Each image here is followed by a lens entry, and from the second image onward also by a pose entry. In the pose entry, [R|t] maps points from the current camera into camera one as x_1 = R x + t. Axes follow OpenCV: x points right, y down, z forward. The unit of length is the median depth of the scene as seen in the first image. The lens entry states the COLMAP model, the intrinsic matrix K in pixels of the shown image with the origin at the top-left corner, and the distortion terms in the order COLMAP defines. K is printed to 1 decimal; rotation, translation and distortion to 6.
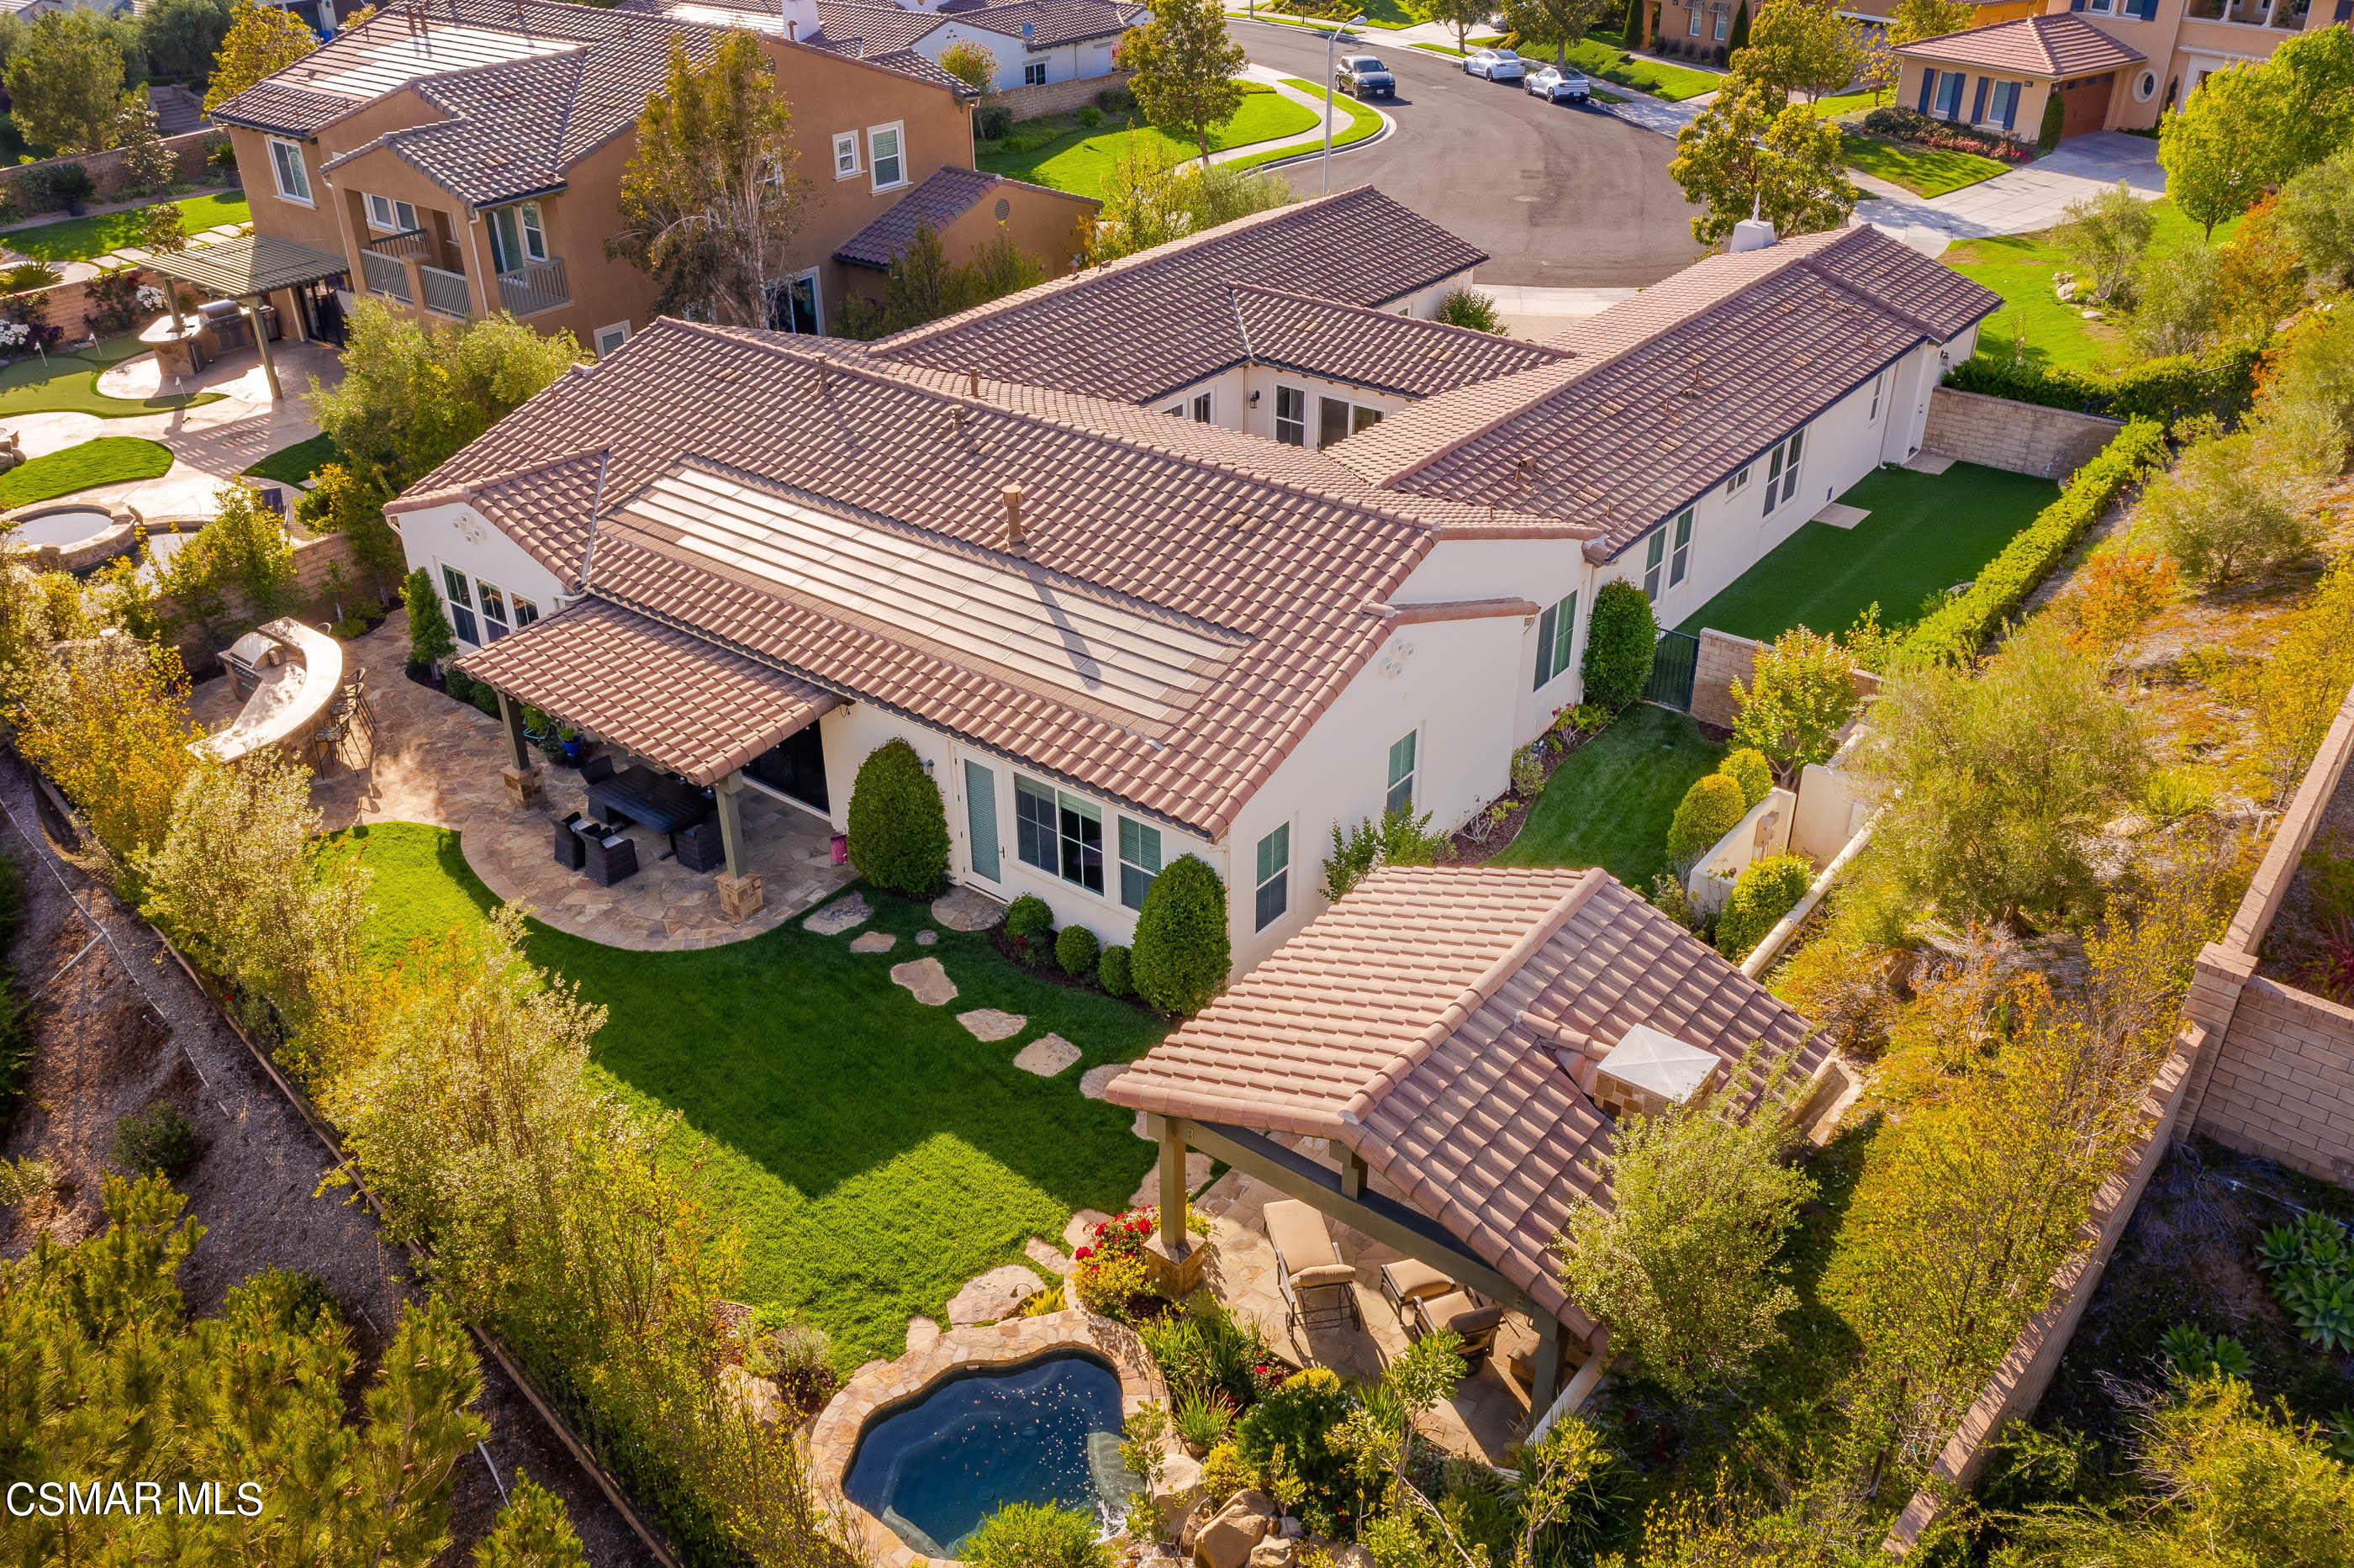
lens RADIAL K [[1870.7, 0, 1177.0], [0, 1870.7, 784.0], [0, 0, 1]] dist [-0.023951, 0.015354]
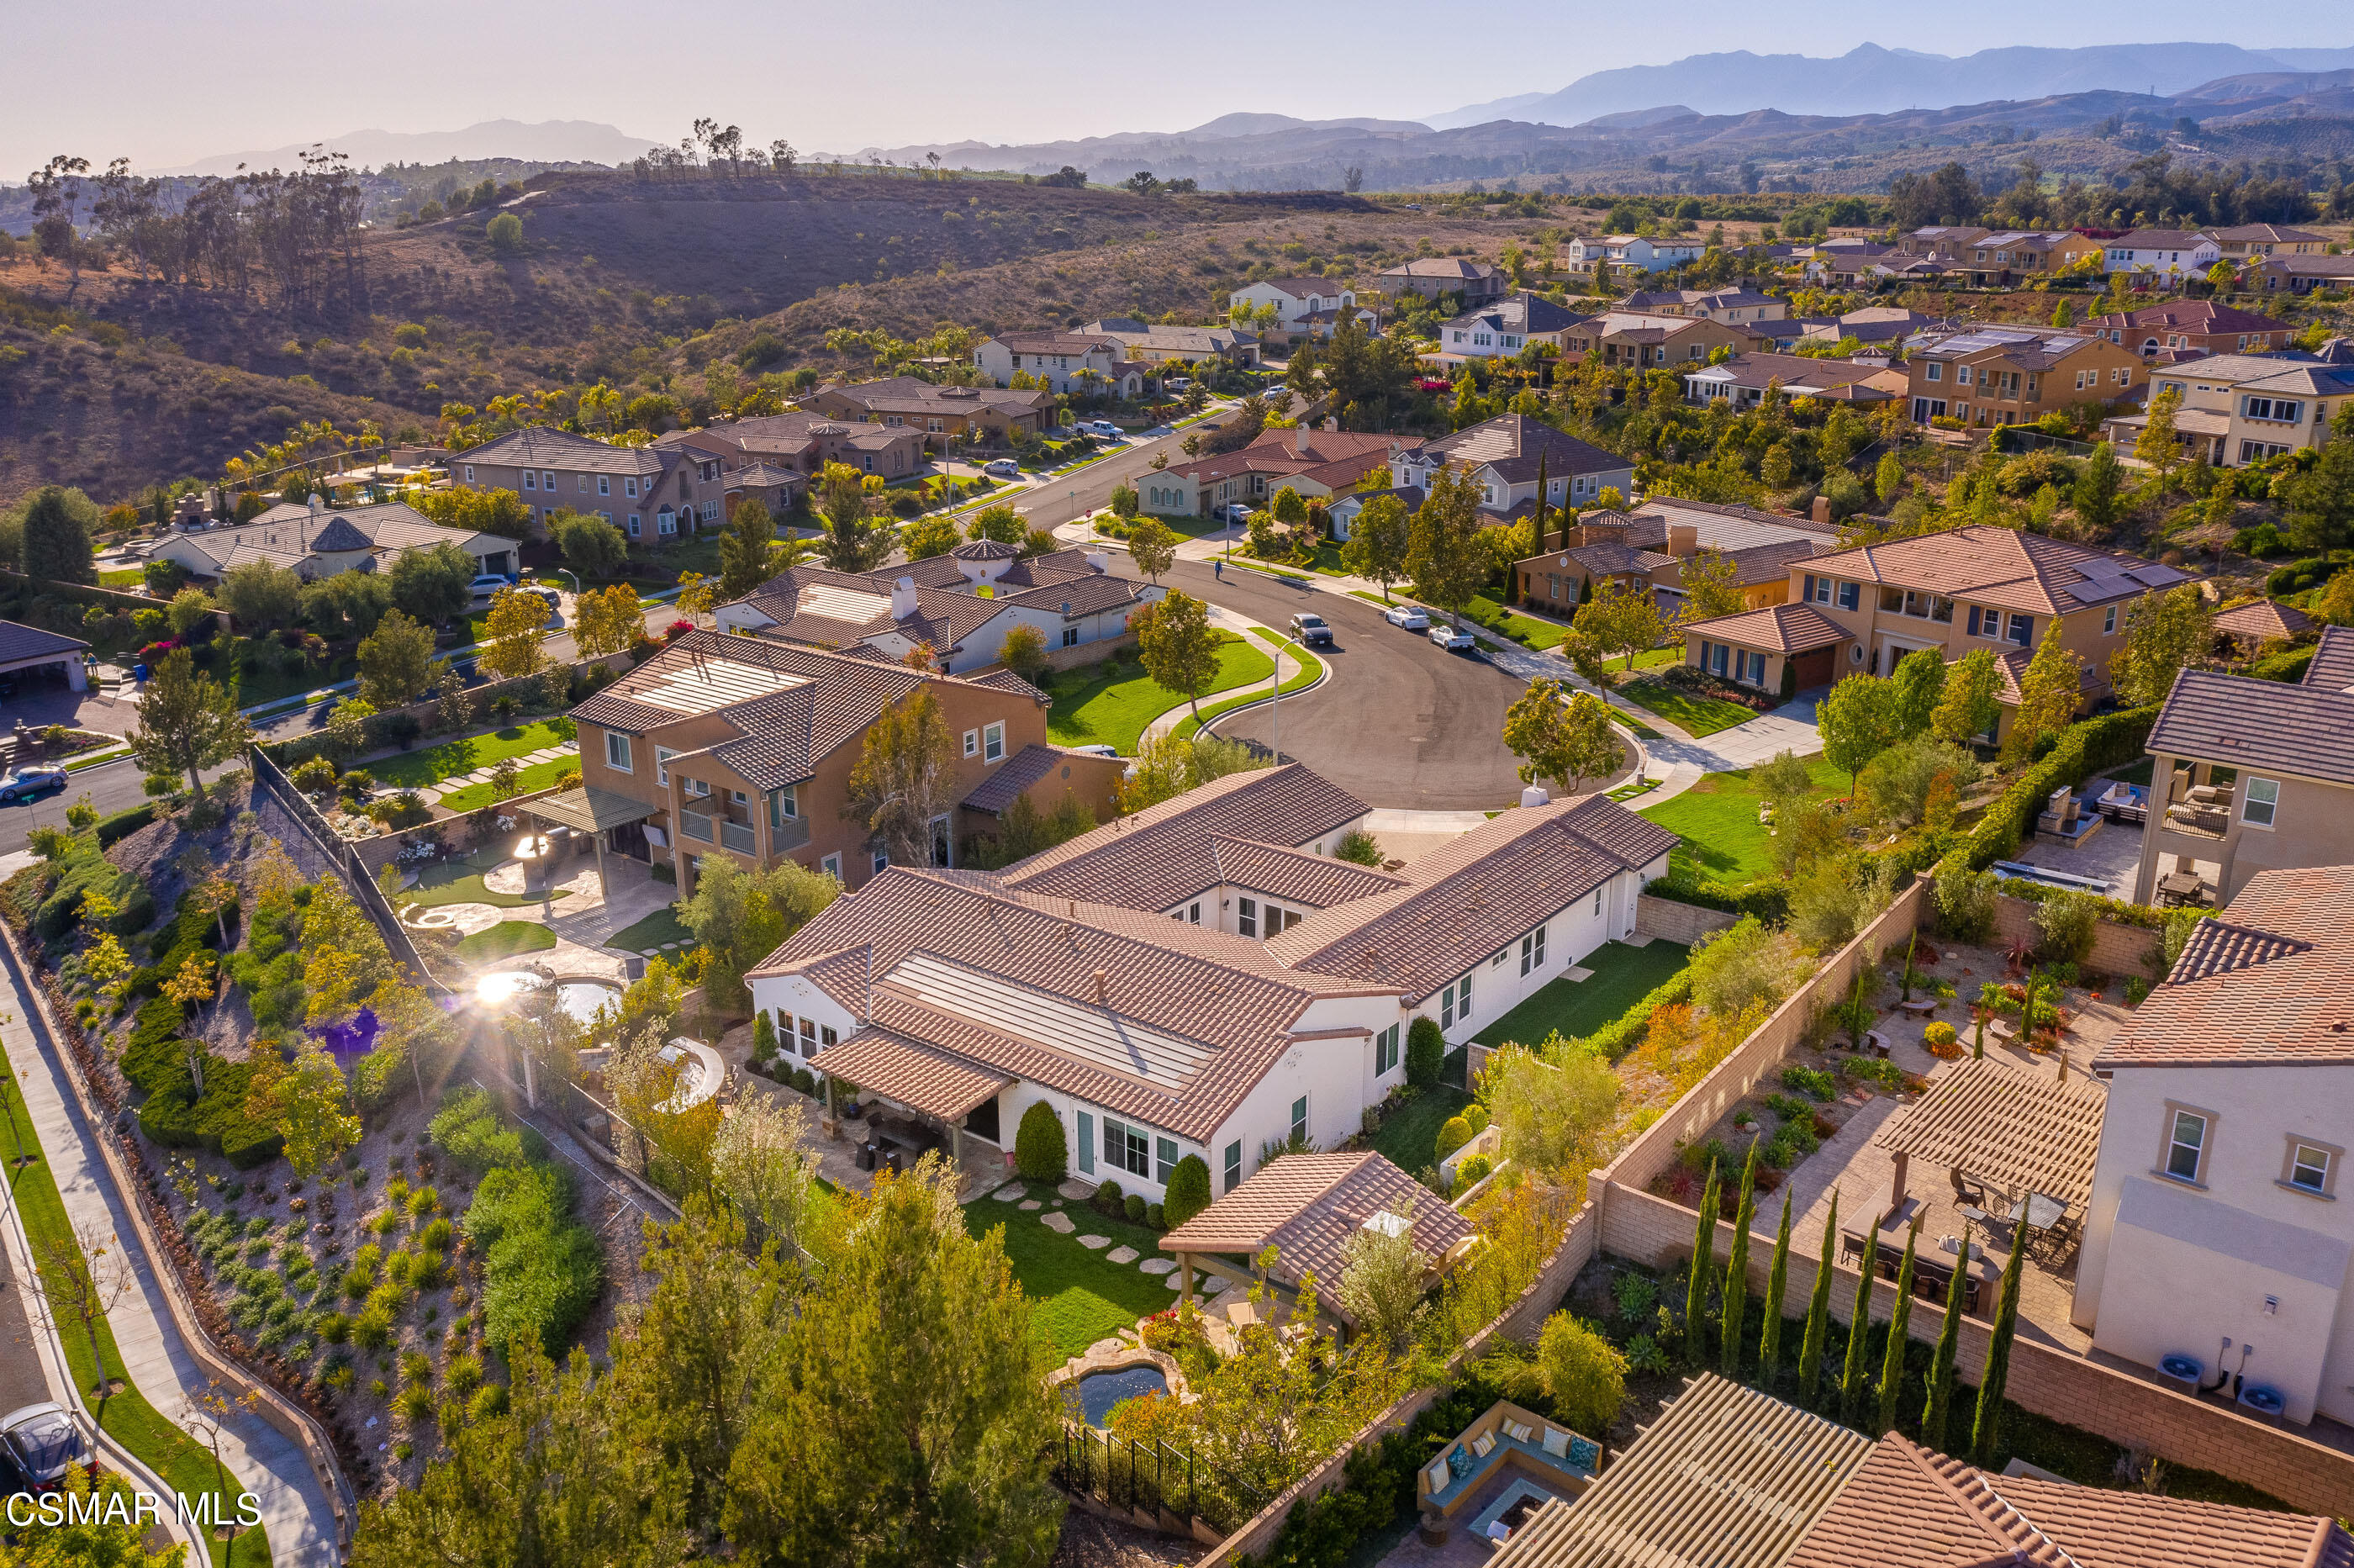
lens RADIAL K [[1870.7, 0, 1177.0], [0, 1870.7, 784.0], [0, 0, 1]] dist [-0.023951, 0.015354]
pose [[0.999968, 0.000318, 0.008046, -0.020398], [0.001427, 0.976397, -0.215981, 0.064623], [-0.007925, 0.215985, 0.976364, -0.845819]]
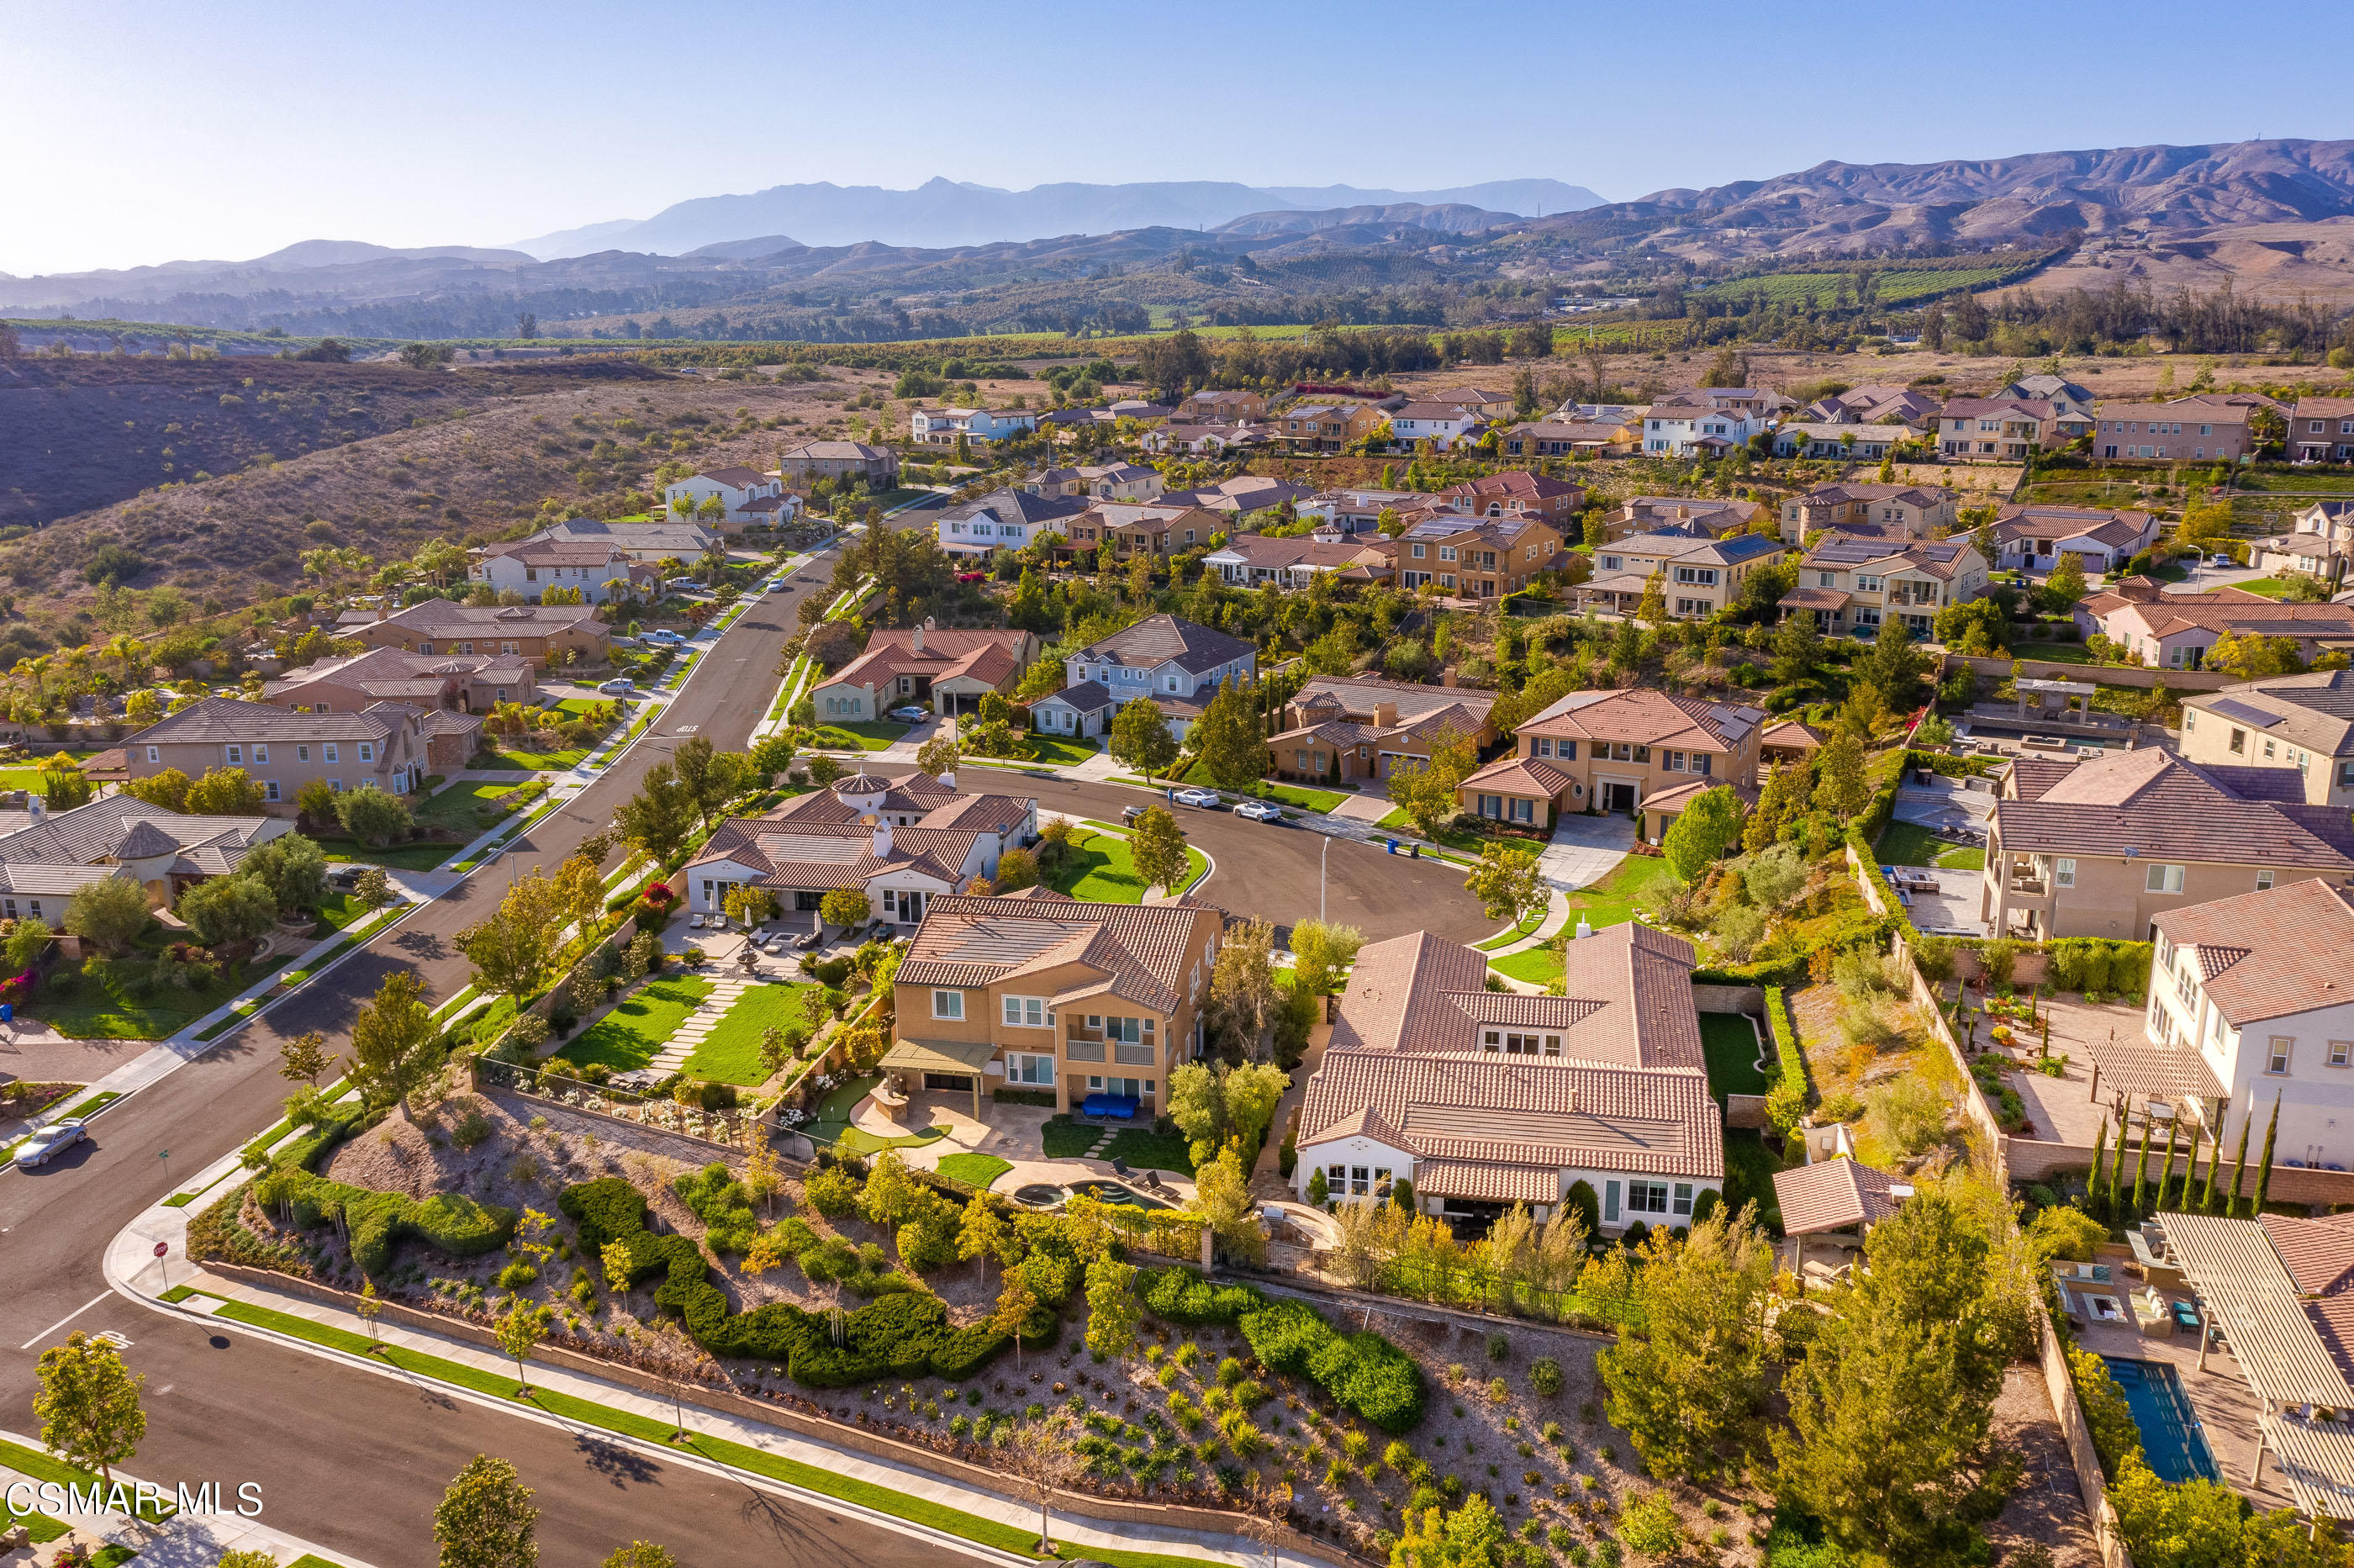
lens RADIAL K [[1870.7, 0, 1177.0], [0, 1870.7, 784.0], [0, 0, 1]] dist [-0.023951, 0.015354]
pose [[0.894351, -0.113873, 0.432630, -1.648442], [0.228933, 0.947340, -0.223911, -0.087214], [-0.384351, 0.299298, 0.873324, -1.307151]]
